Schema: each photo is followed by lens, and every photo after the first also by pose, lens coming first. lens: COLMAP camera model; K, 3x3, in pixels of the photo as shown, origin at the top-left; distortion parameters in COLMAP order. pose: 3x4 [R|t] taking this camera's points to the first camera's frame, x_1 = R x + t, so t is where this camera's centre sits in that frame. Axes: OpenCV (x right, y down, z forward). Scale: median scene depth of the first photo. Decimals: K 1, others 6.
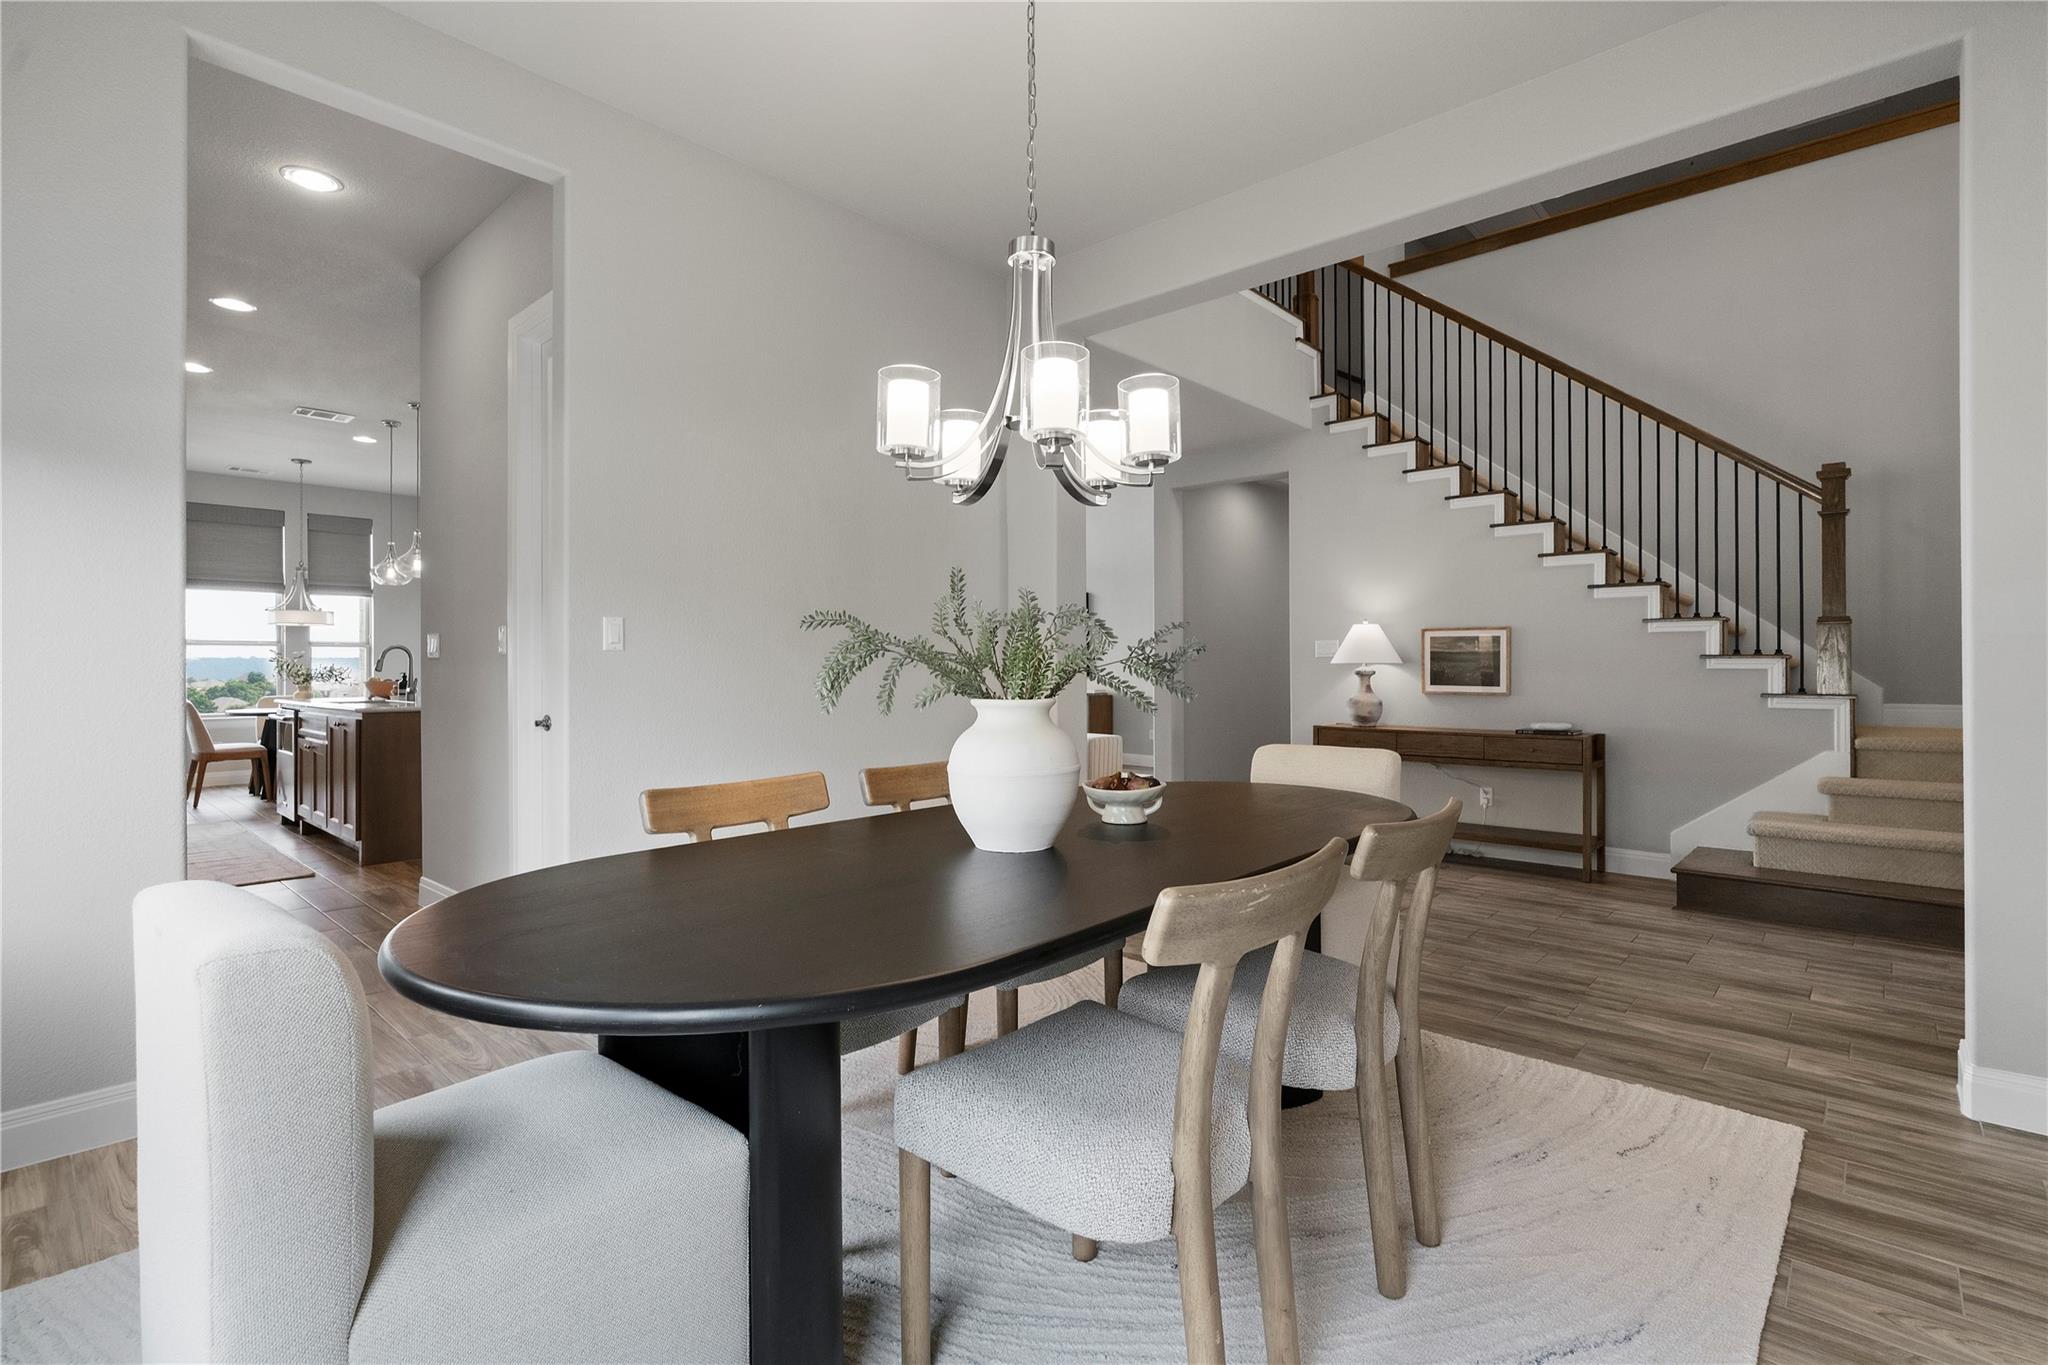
lens RADIAL K [[936.7, 0, 1024.0], [0, 936.7, 682.5], [0, 0, 1]] dist [-0.015756, 0.000036]
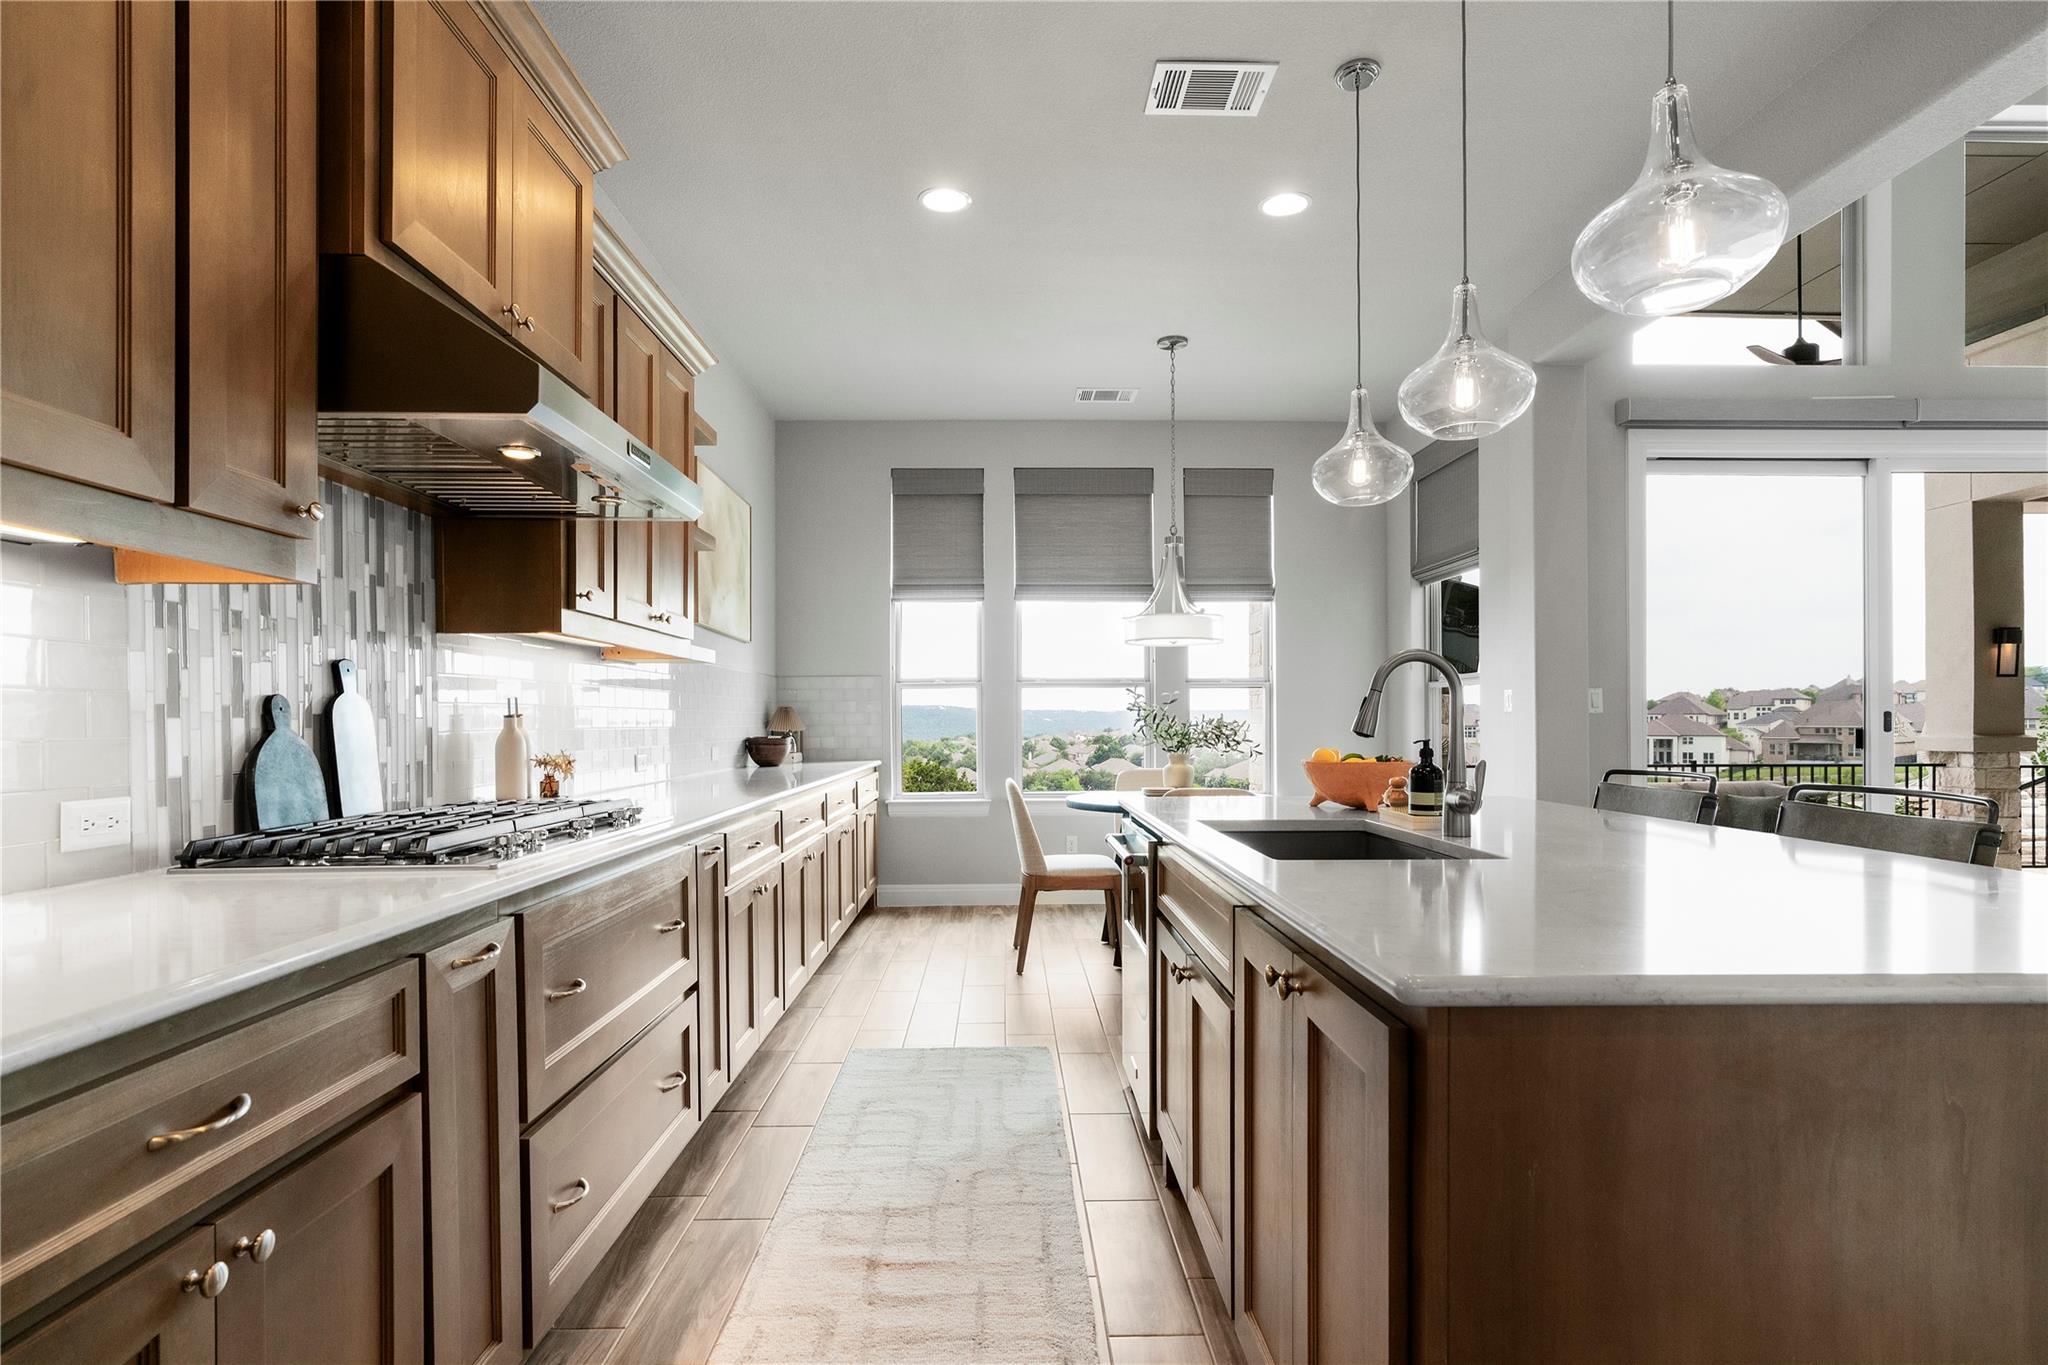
lens RADIAL K [[1076.9, 0, 1022.8], [0, 1076.9, 720.0], [0, 0, 1]] dist [-0.030708, -0.000221]
pose [[0.690169, -0.006271, -0.723621, -0.373766], [-0.002138, 0.999940, -0.010705, -0.009782], [0.723645, 0.008935, 0.690115, 0.487309]]
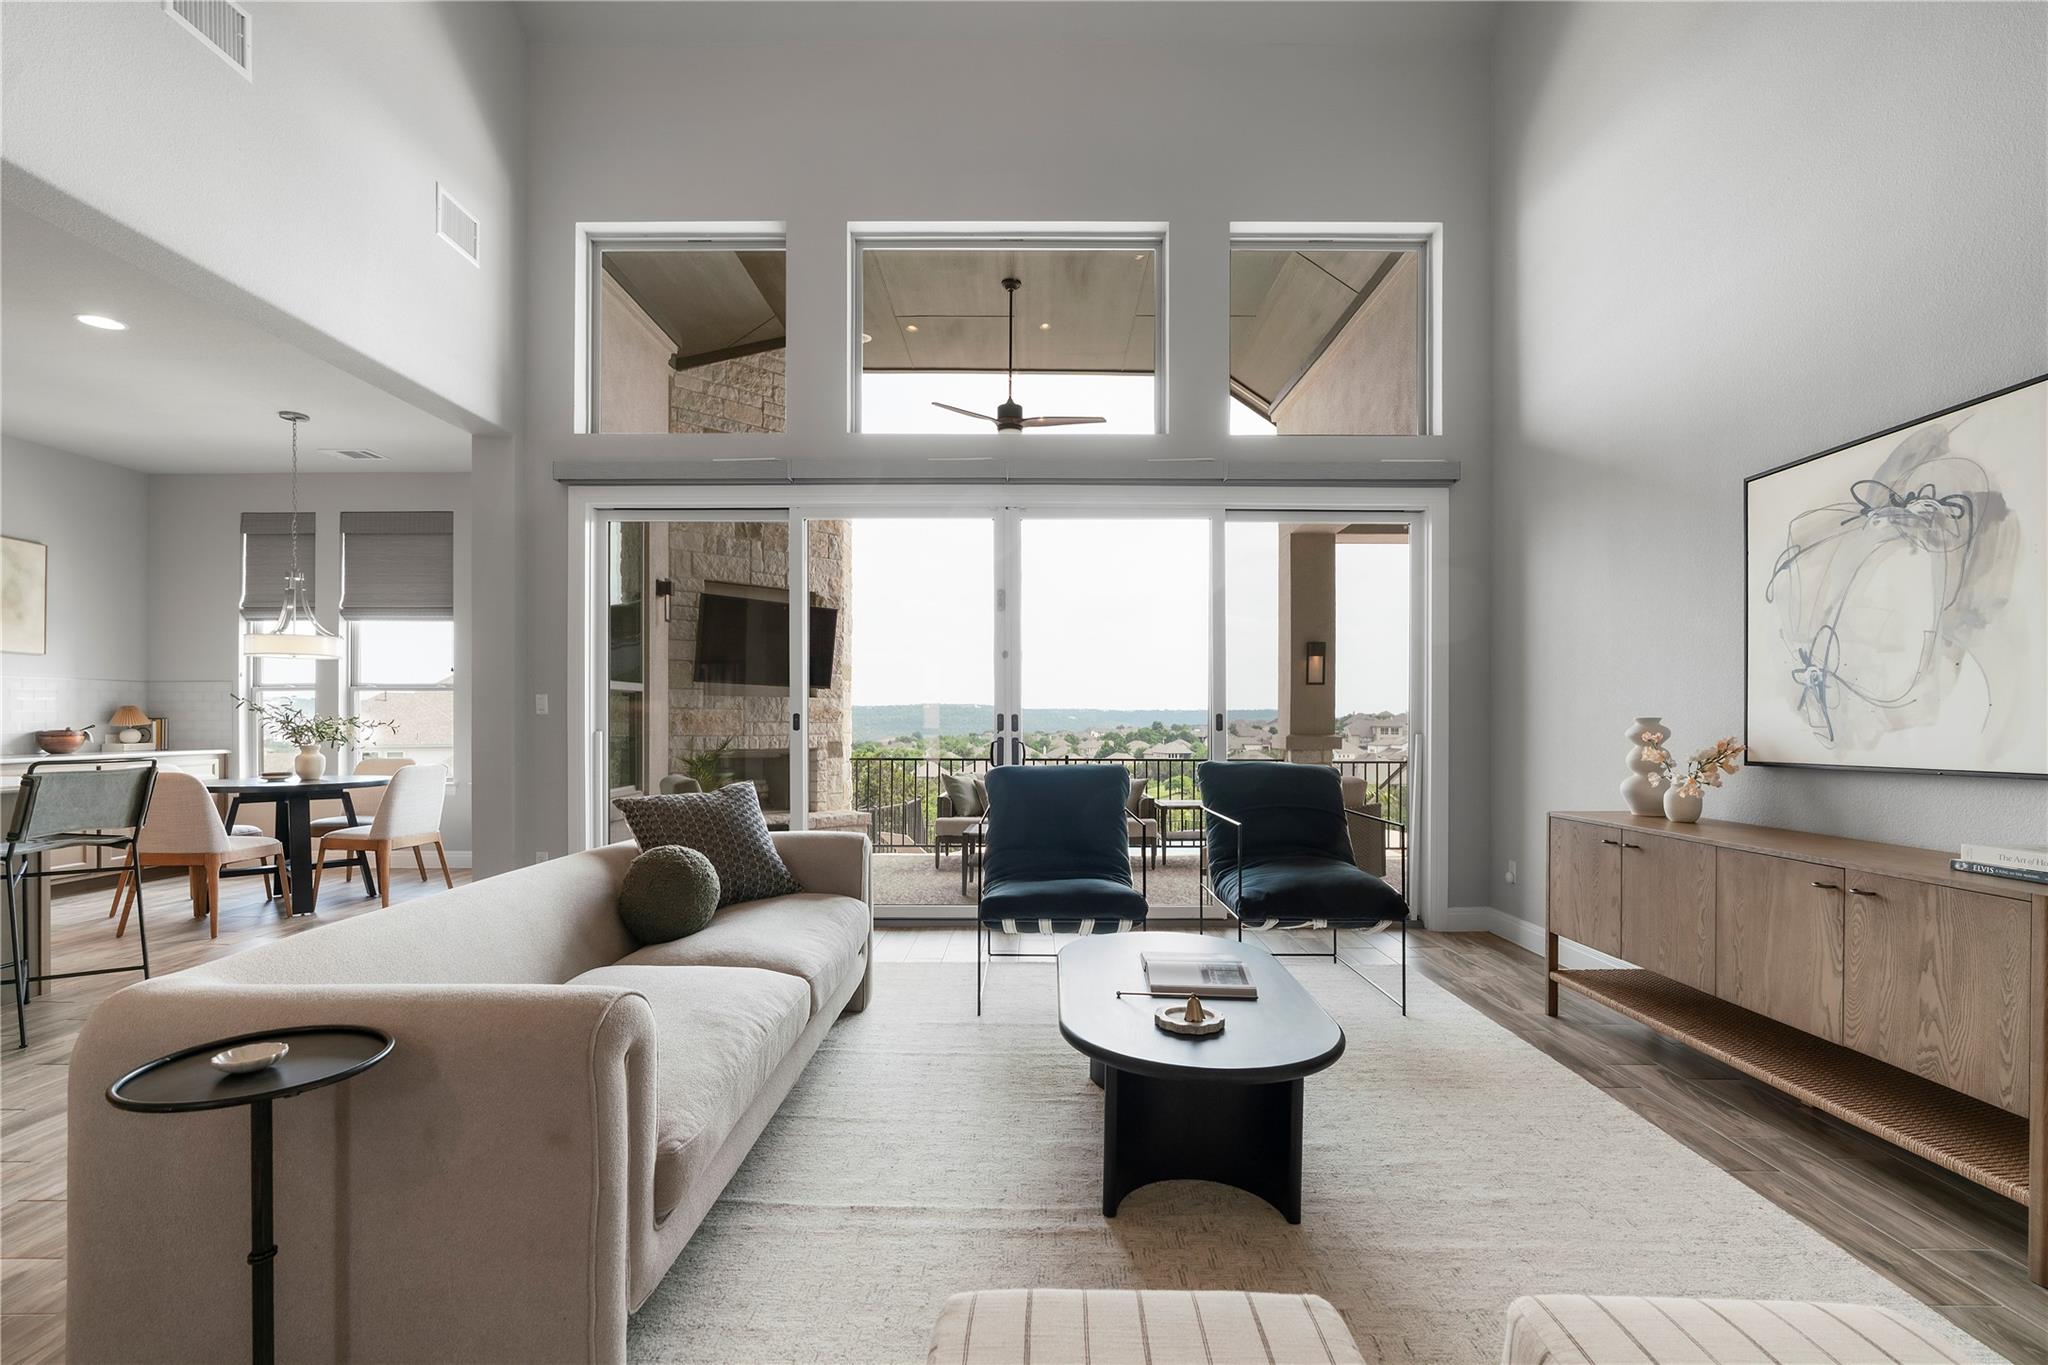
lens RADIAL K [[963.3, 0, 1024.0], [0, 963.3, 682.5], [0, 0, 1]] dist [0.000675, 0.000074]
pose [[0.673582, -0.030121, -0.738499, 0.181073], [-0.007634, 0.998832, -0.047702, -0.013858], [0.739073, 0.037769, 0.672565, 0.971288]]
